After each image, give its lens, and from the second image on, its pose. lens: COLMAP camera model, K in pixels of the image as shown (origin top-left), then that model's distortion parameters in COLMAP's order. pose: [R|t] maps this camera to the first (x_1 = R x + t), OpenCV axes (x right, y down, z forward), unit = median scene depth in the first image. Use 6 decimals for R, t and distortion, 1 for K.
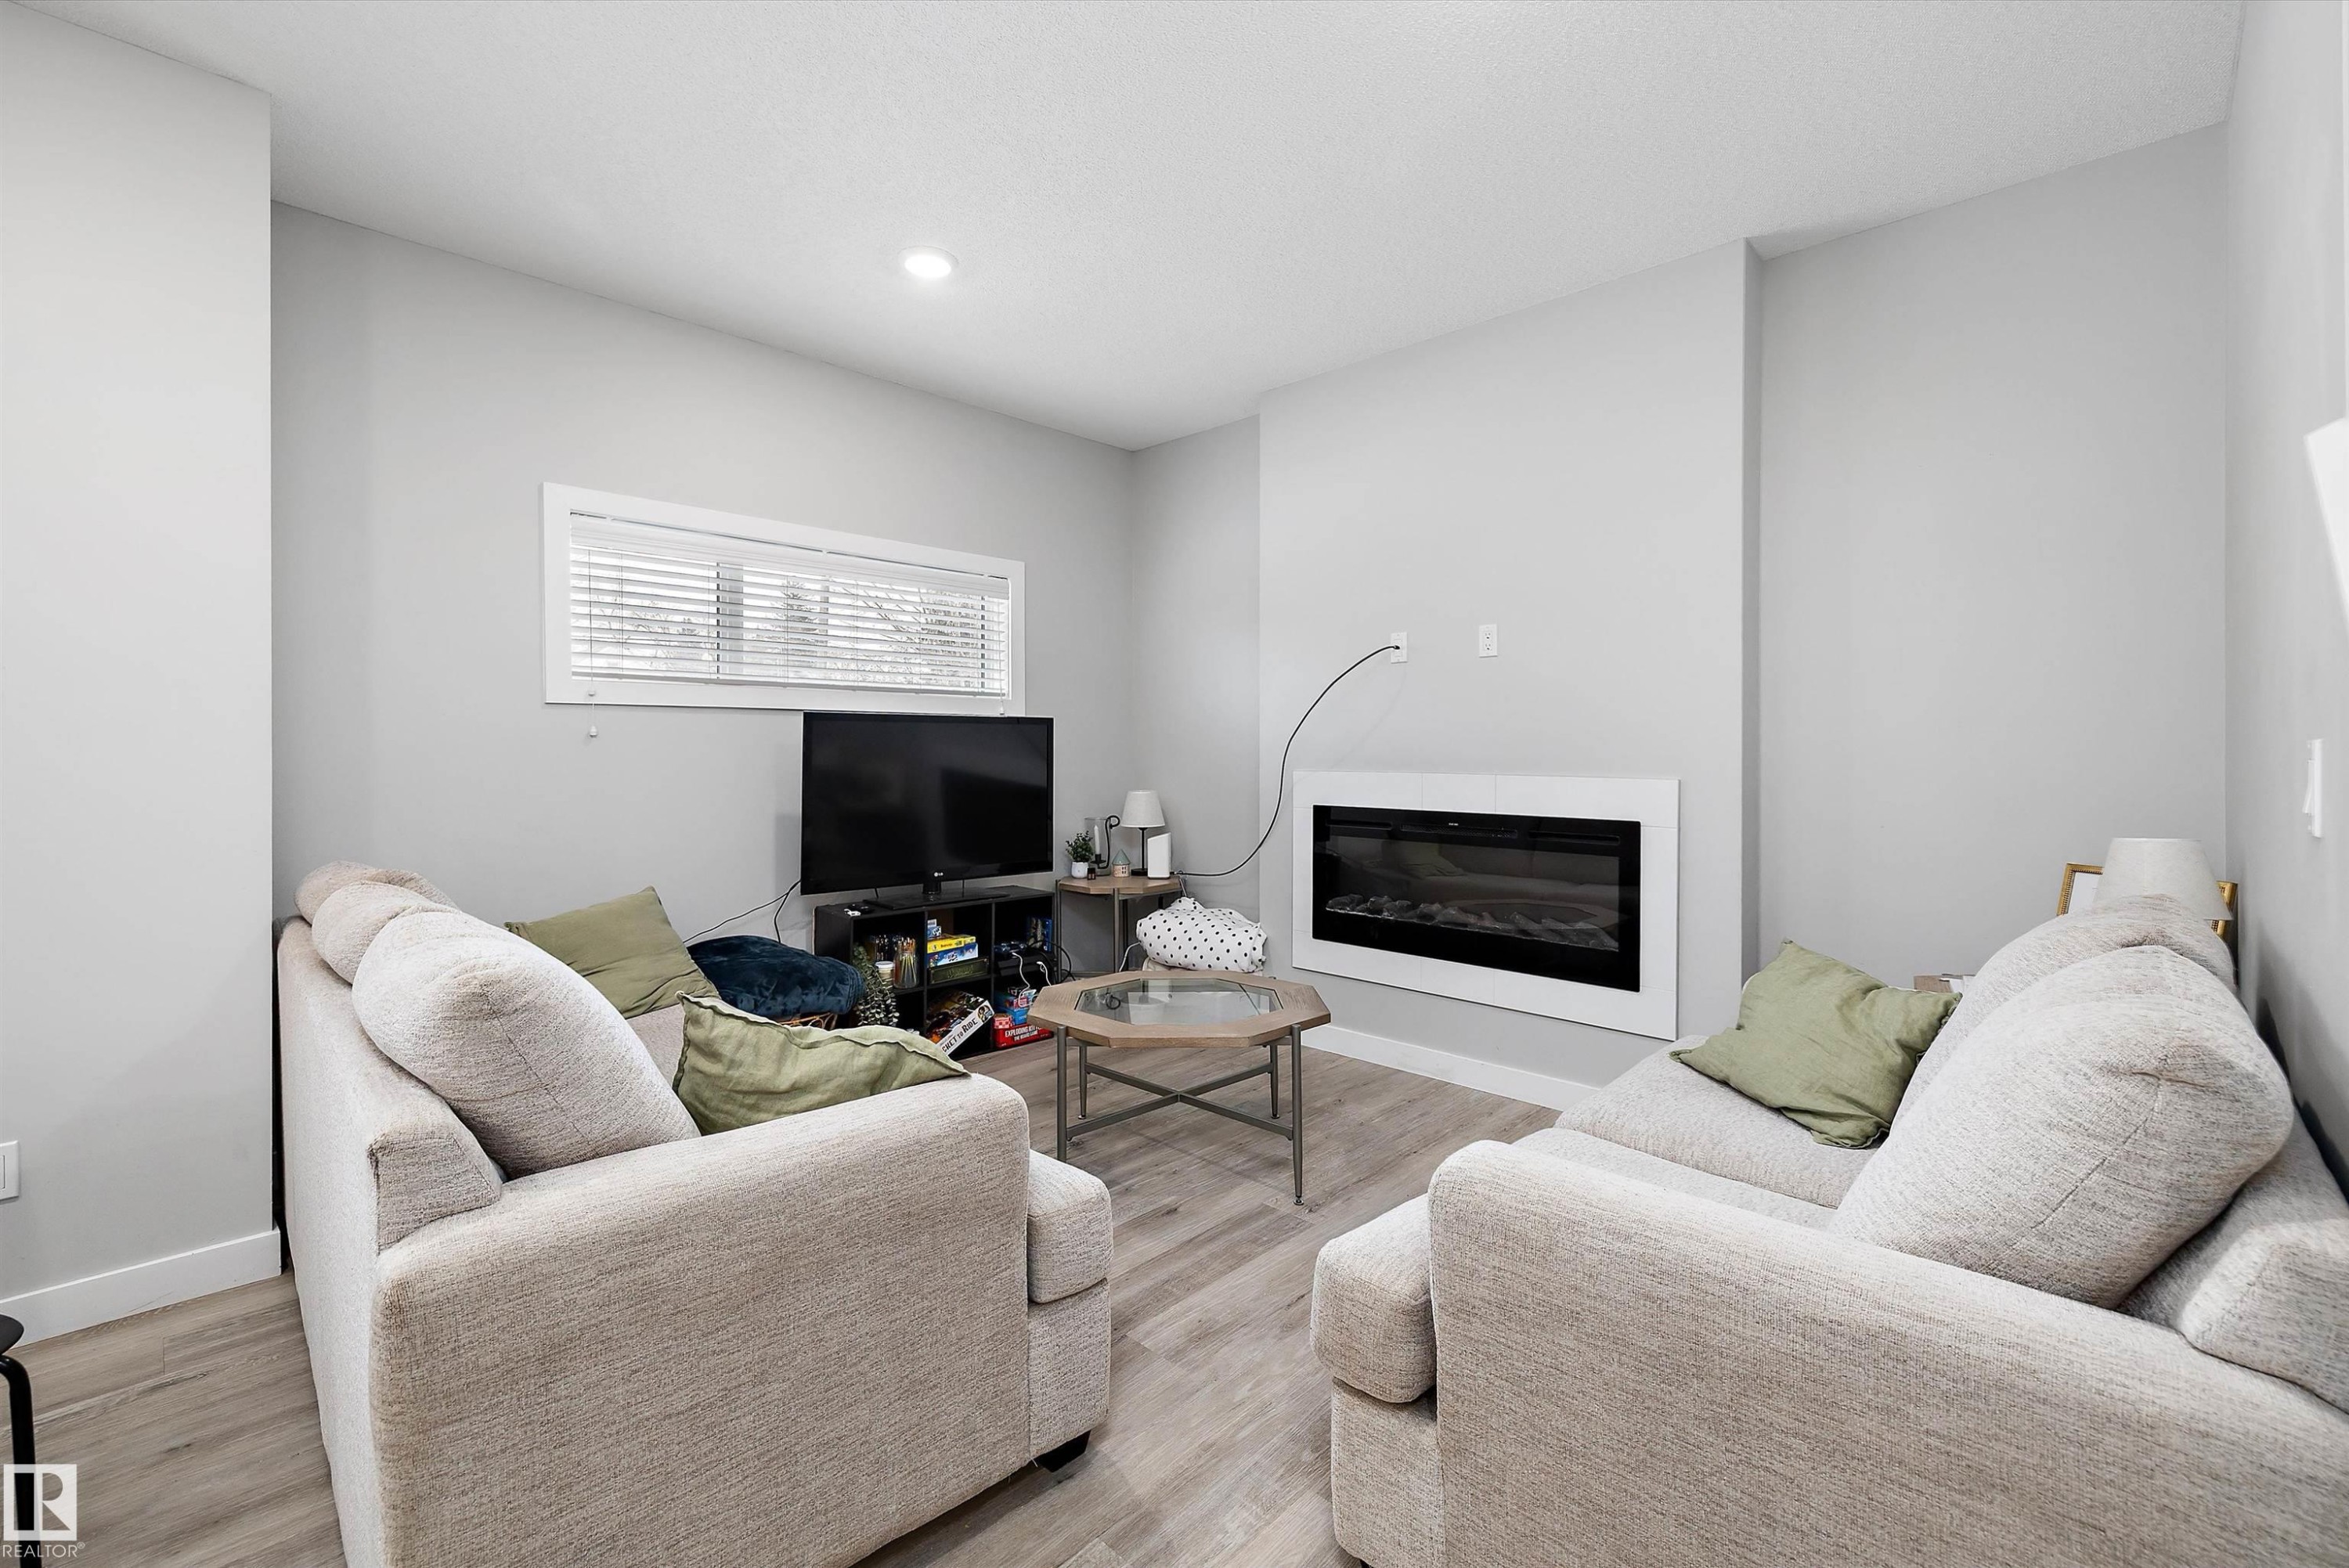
lens RADIAL K [[985.5, 0, 1172.6], [0, 985.5, 761.8], [0, 0, 1]] dist [-0.001389, 0.000414]
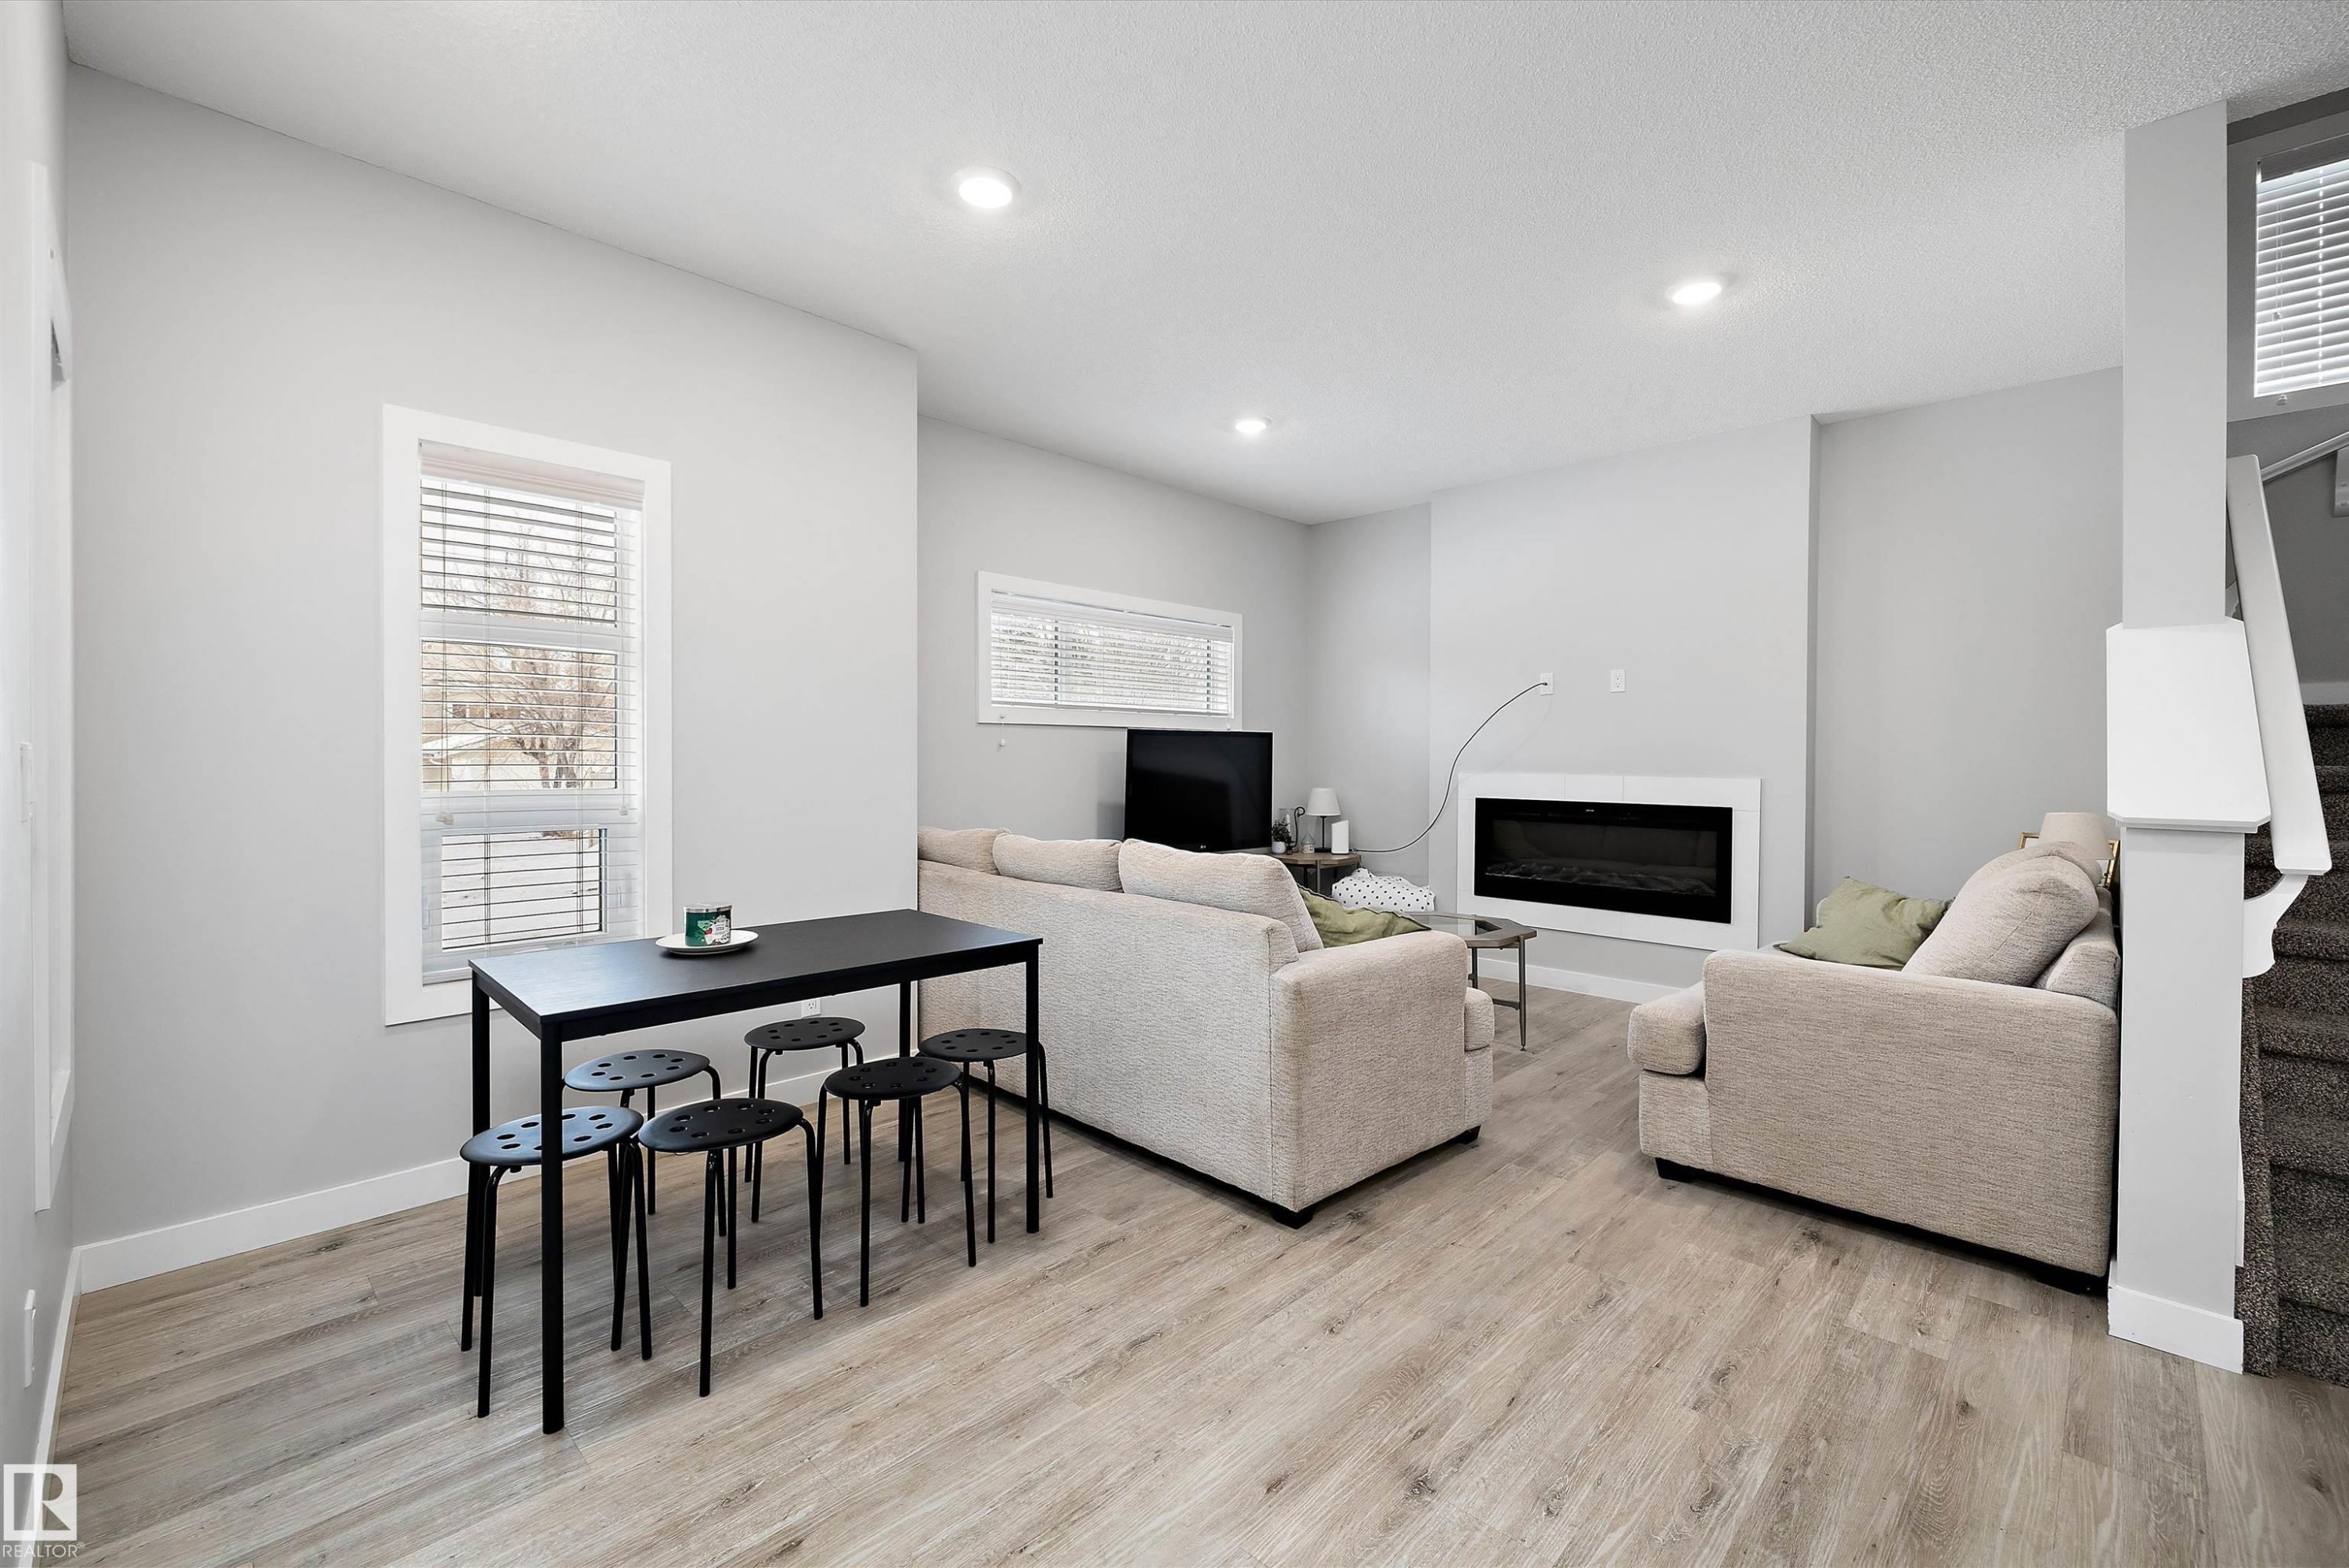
lens RADIAL K [[985.5, 0, 1154.0], [0, 985.5, 768.9], [0, 0, 1]] dist [-0.001389, 0.000414]
pose [[0.999985, 0.005287, 0.001651, -0.337445], [-0.005288, 0.999986, 0.000600, 0.005983], [-0.001647, -0.000608, 0.999998, -0.403694]]
